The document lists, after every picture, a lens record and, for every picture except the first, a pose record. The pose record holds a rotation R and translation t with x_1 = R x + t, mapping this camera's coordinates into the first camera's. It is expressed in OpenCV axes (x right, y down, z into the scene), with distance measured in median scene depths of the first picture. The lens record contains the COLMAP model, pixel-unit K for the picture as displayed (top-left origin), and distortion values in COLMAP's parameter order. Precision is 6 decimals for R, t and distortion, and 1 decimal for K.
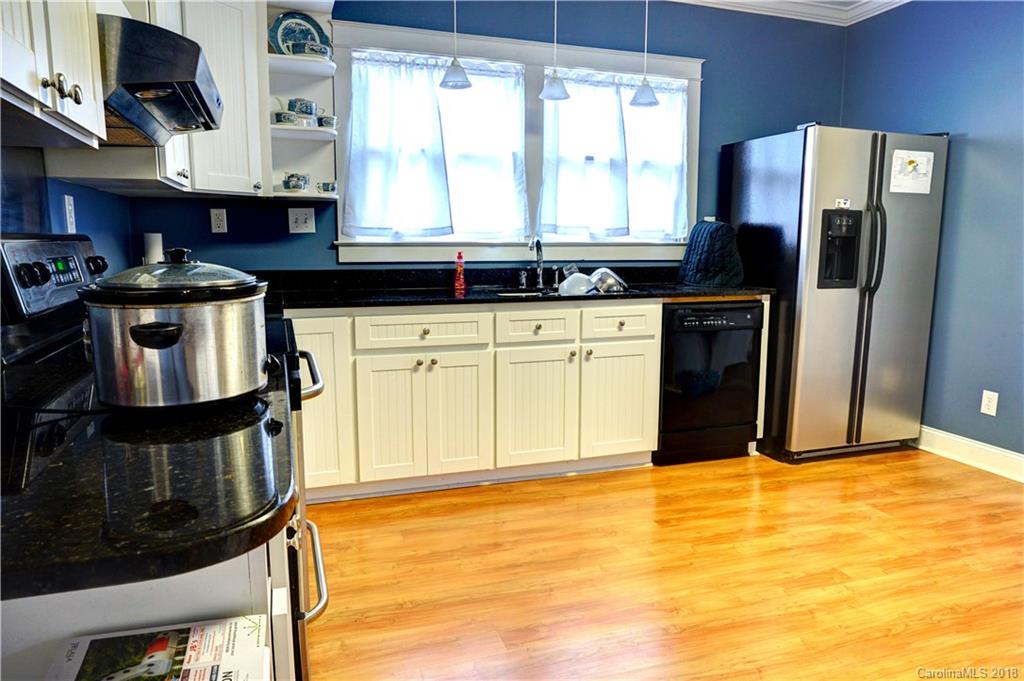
lens RADIAL K [[674.1, 0, 513.1], [0, 674.1, 341.1], [0, 0, 1]] dist [-0.044957, 0.023356]
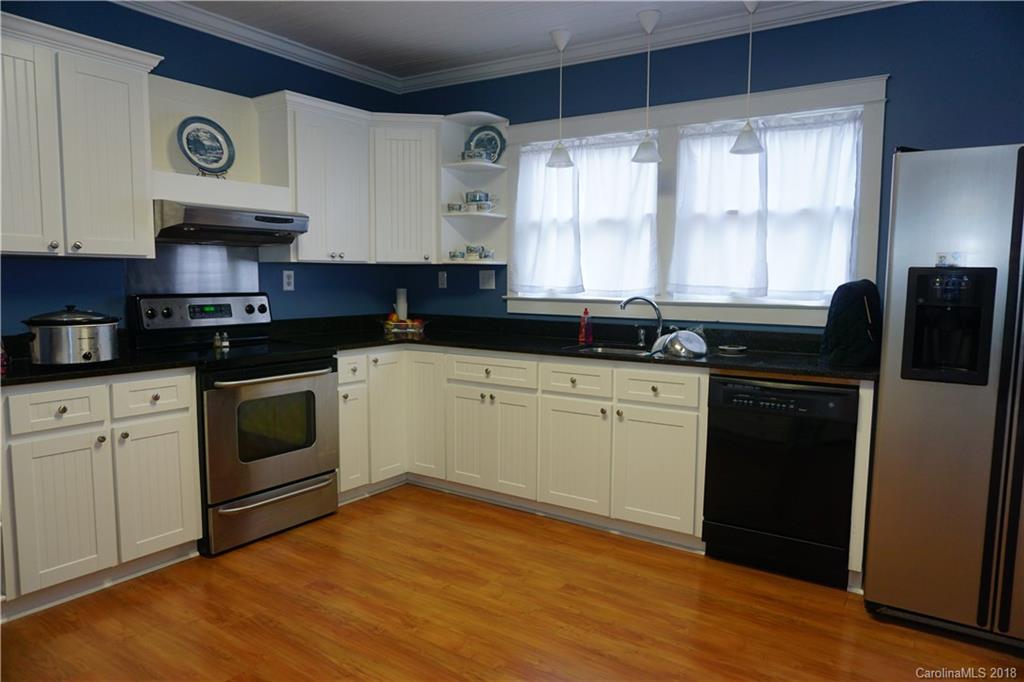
lens RADIAL K [[674.1, 0, 519.7], [0, 674.1, 344.2], [0, 0, 1]] dist [-0.044957, 0.023356]
pose [[0.604022, 0.079715, -0.792971, 0.779549], [-0.126149, 0.992005, 0.003634, -0.066854], [0.786920, 0.097837, 0.609249, 0.255175]]
